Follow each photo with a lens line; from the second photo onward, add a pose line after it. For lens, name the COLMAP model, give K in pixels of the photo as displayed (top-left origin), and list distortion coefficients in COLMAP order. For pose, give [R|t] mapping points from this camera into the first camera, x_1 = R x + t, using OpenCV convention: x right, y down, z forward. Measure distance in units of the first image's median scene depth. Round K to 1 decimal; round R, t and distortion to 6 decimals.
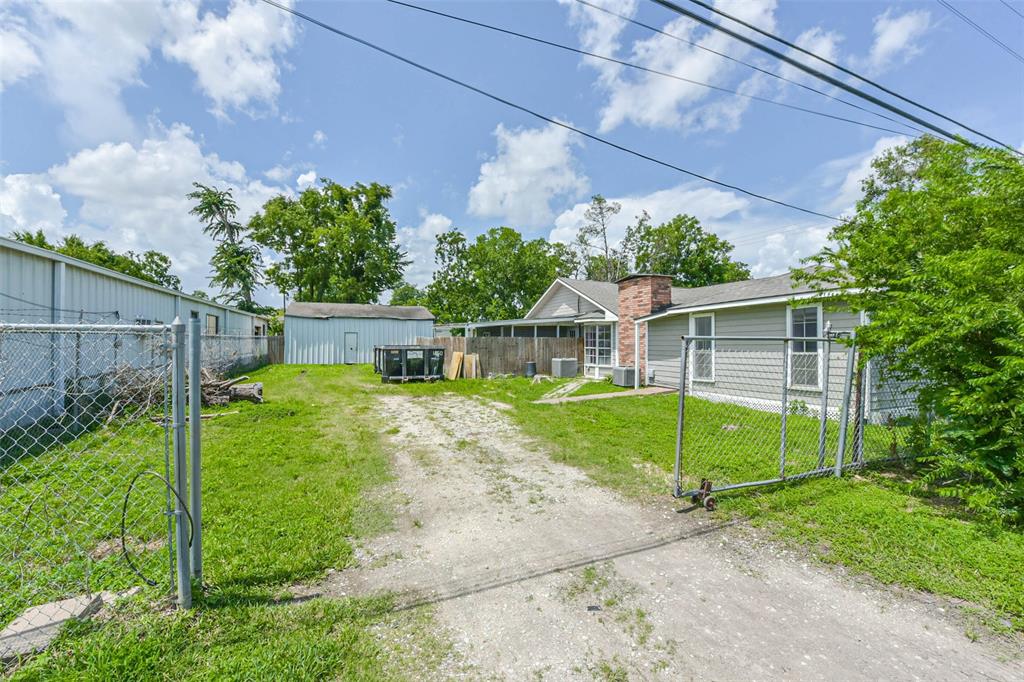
lens RADIAL K [[409.4, 0, 512.0], [0, 409.4, 341.0], [0, 0, 1]] dist [-0.022941, -0.000231]
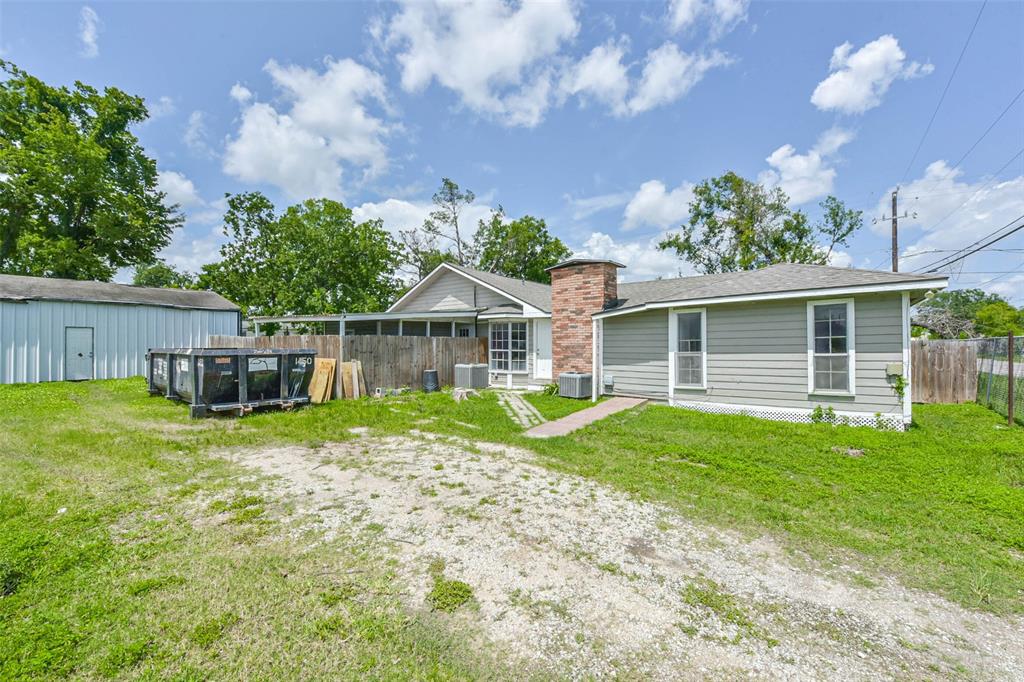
lens RADIAL K [[409.6, 0, 512.3], [0, 409.6, 345.4], [0, 0, 1]] dist [-0.013295, -0.000084]
pose [[0.880836, -0.002060, 0.473416, -0.174724], [-0.000301, 0.999988, 0.004912, 0.003122], [-0.473421, -0.004469, 0.880825, 0.282683]]
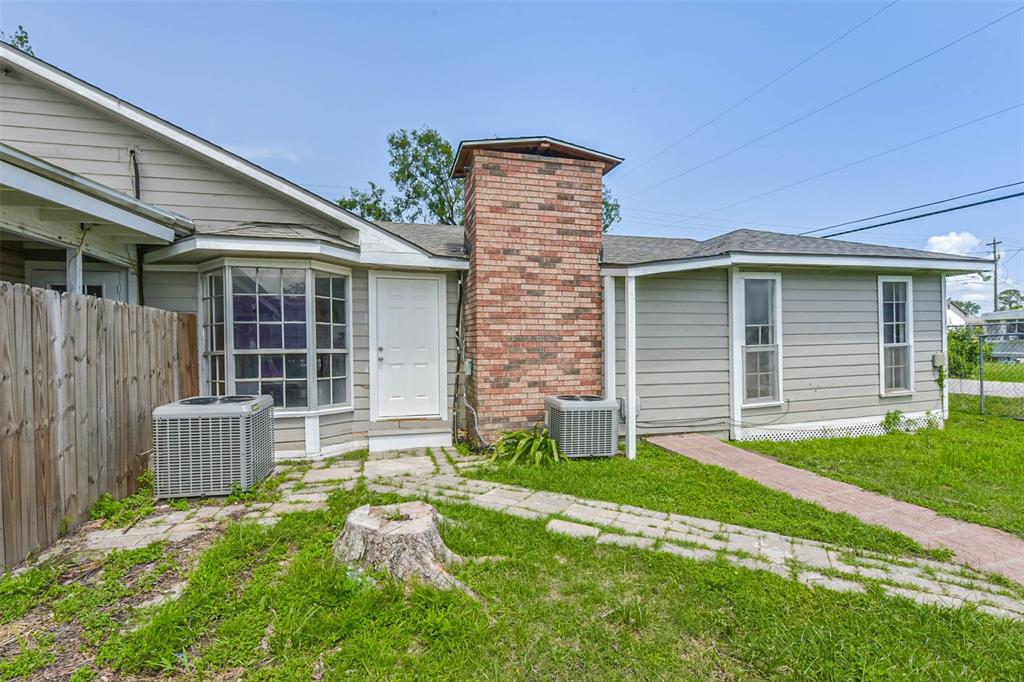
lens RADIAL K [[462.7, 0, 512.7], [0, 462.7, 348.3], [0, 0, 1]] dist [-0.012219, 0.000092]
pose [[0.145554, -0.011395, 0.989285, -0.096973], [0.006400, 0.999924, 0.010576, 0.012844], [-0.989330, 0.004792, 0.145616, 0.817312]]
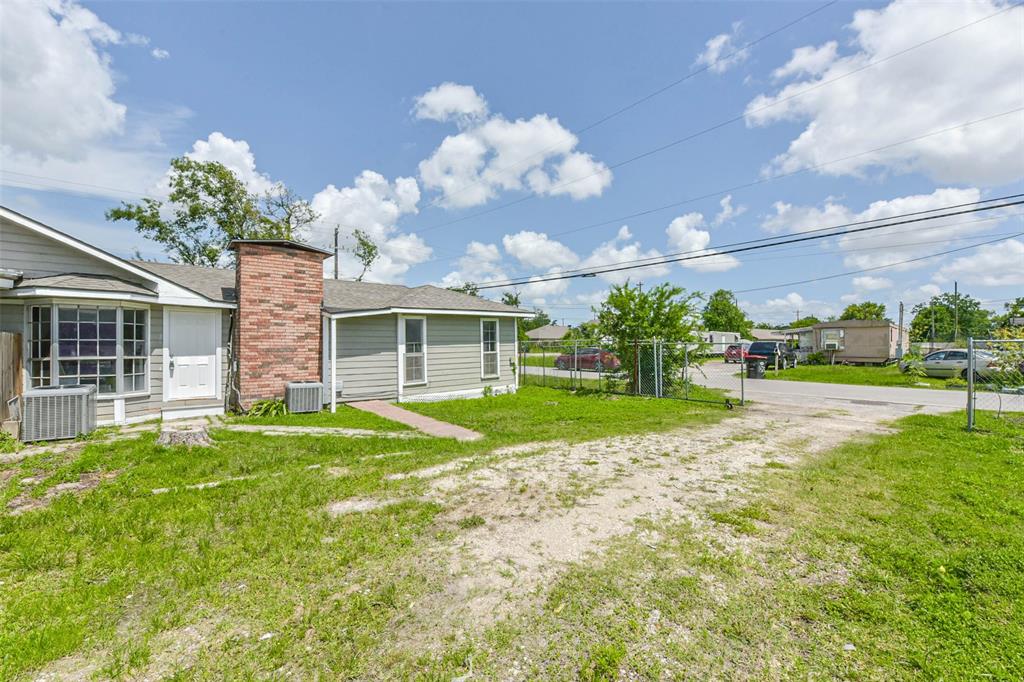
lens RADIAL K [[409.4, 0, 512.0], [0, 409.4, 341.0], [0, 0, 1]] dist [-0.022941, -0.000231]
pose [[-0.300331, 0.005862, 0.953817, -0.364613], [-0.003033, 0.999970, -0.007101, 0.000170], [-0.953830, -0.005025, -0.300304, 0.716800]]
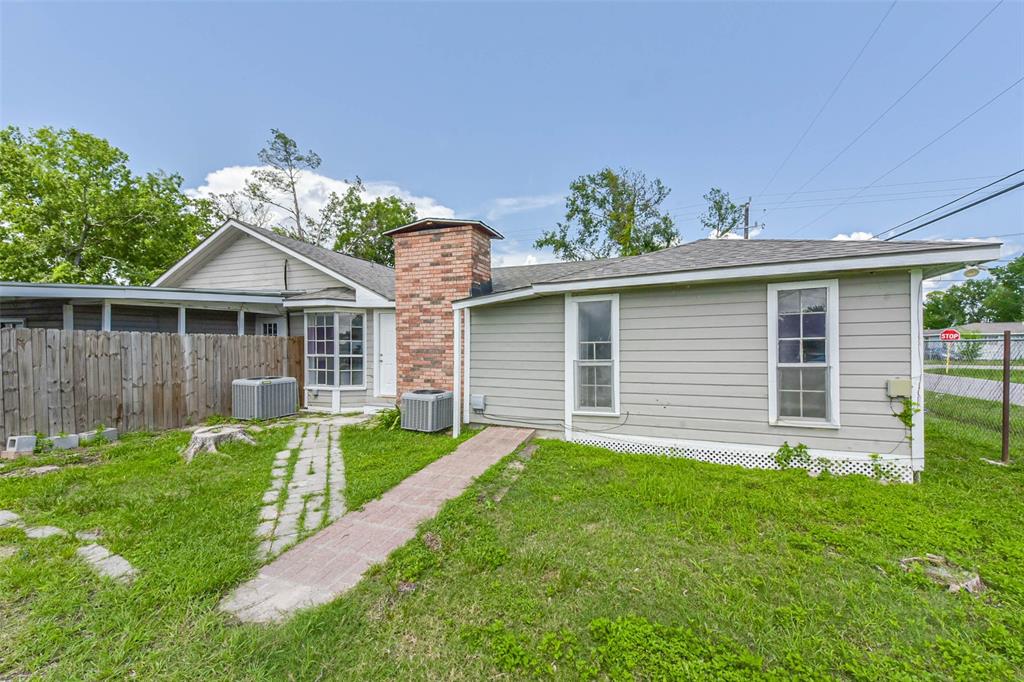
lens RADIAL K [[391.0, 0, 511.4], [0, 391.0, 345.5], [0, 0, 1]] dist [0.070015, -0.028588]
pose [[0.705739, -0.002204, 0.708469, -0.001660], [-0.002479, 0.999981, 0.005581, 0.000022], [-0.708468, -0.005696, 0.705720, 0.464871]]
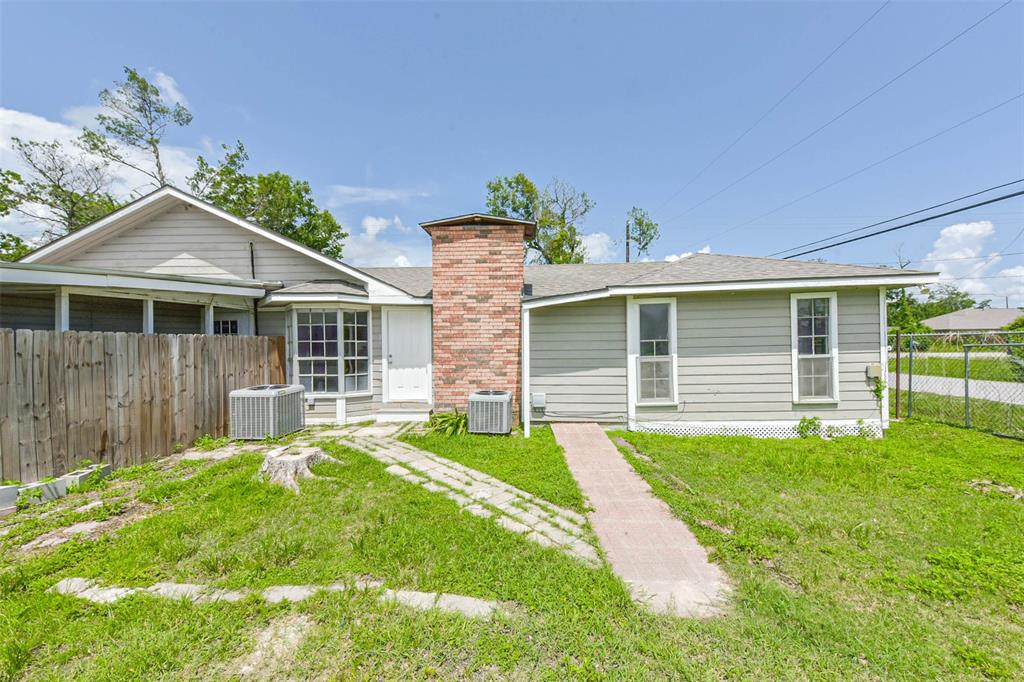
lens RADIAL K [[391.0, 0, 511.4], [0, 391.0, 345.5], [0, 0, 1]] dist [0.070015, -0.028588]
pose [[0.435860, -0.015665, 0.899878, -0.122413], [0.007563, 0.999877, 0.013743, -0.002678], [-0.899983, 0.000816, 0.435925, 0.623874]]
